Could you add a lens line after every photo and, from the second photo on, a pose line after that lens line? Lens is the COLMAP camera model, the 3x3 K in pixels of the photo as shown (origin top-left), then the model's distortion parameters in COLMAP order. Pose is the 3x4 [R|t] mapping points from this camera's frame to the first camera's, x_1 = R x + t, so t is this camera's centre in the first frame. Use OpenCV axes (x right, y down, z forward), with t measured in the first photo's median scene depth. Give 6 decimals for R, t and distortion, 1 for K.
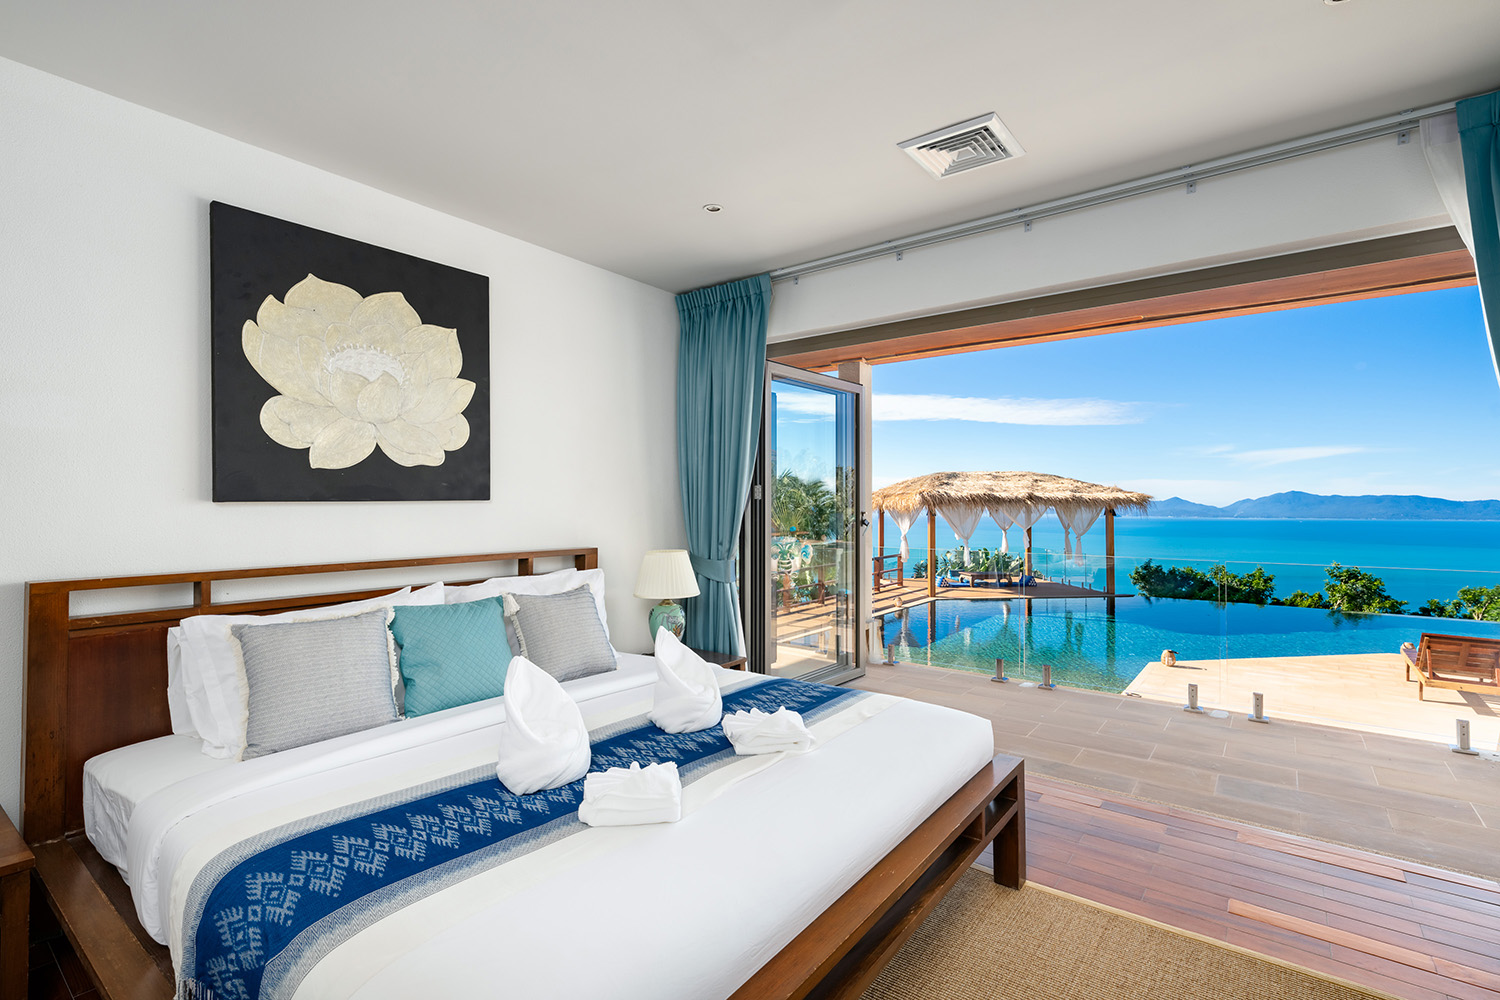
lens RADIAL K [[686.2, 0, 746.7], [0, 686.2, 494.6], [0, 0, 1]] dist [-0.000256, 0.001077]
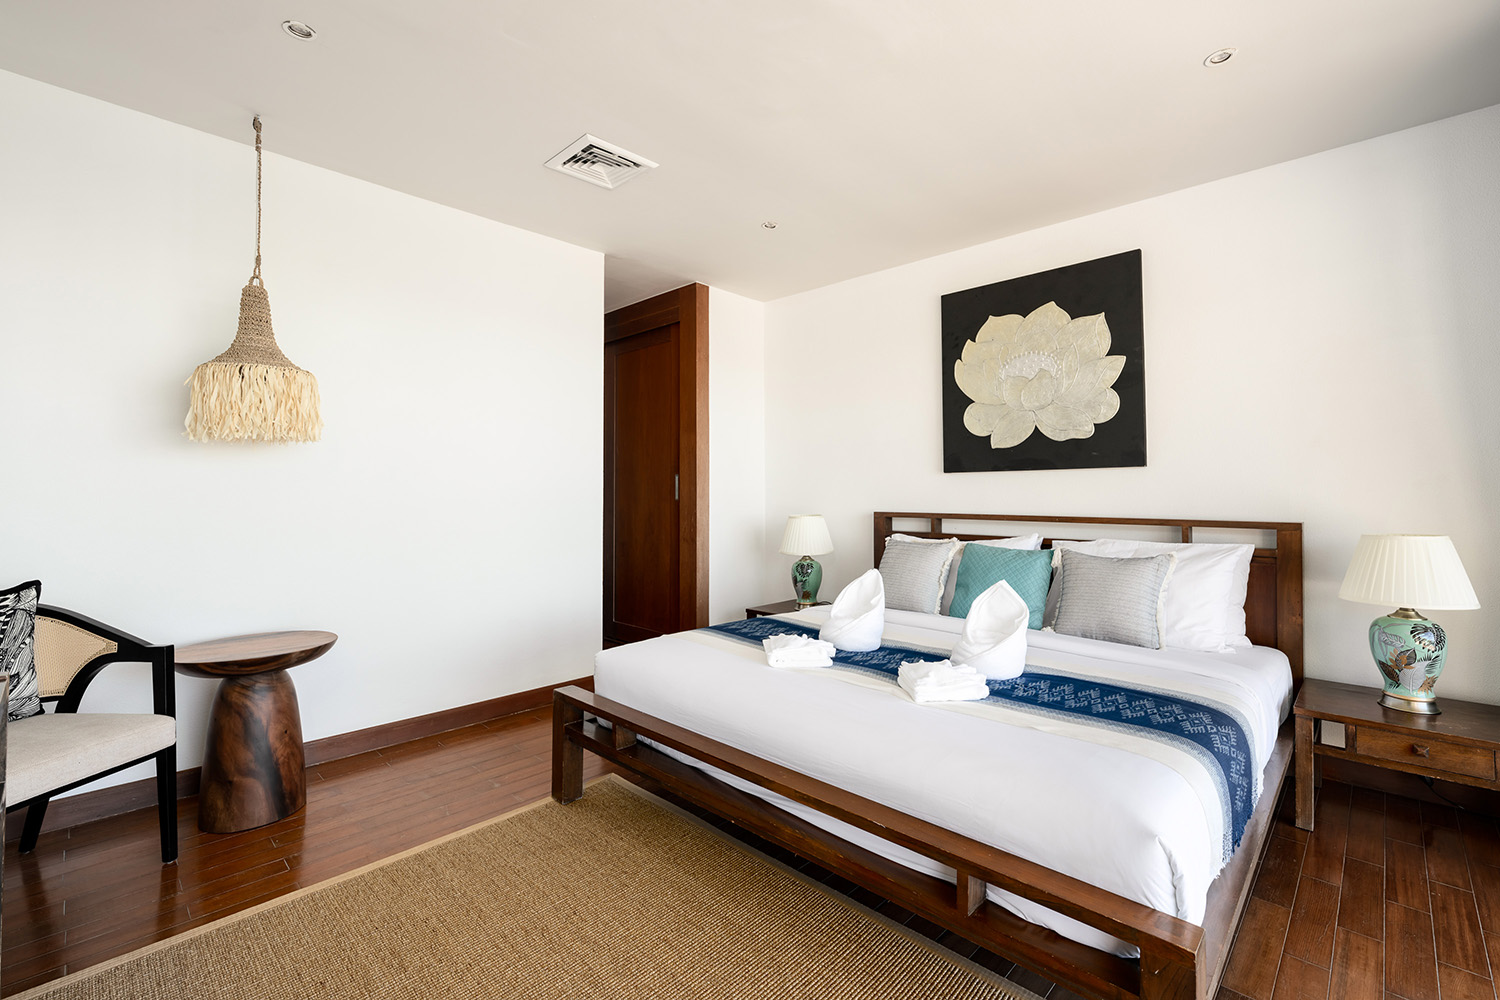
lens RADIAL K [[650.5, 0, 784.8], [0, 650.5, 486.9], [0, 0, 1]] dist [0.002927, 0.000352]
pose [[-0.072371, -0.005403, -0.997363, 0.727472], [0.016857, 0.999836, -0.006639, 0.042154], [0.997235, -0.017293, -0.072268, 0.612566]]
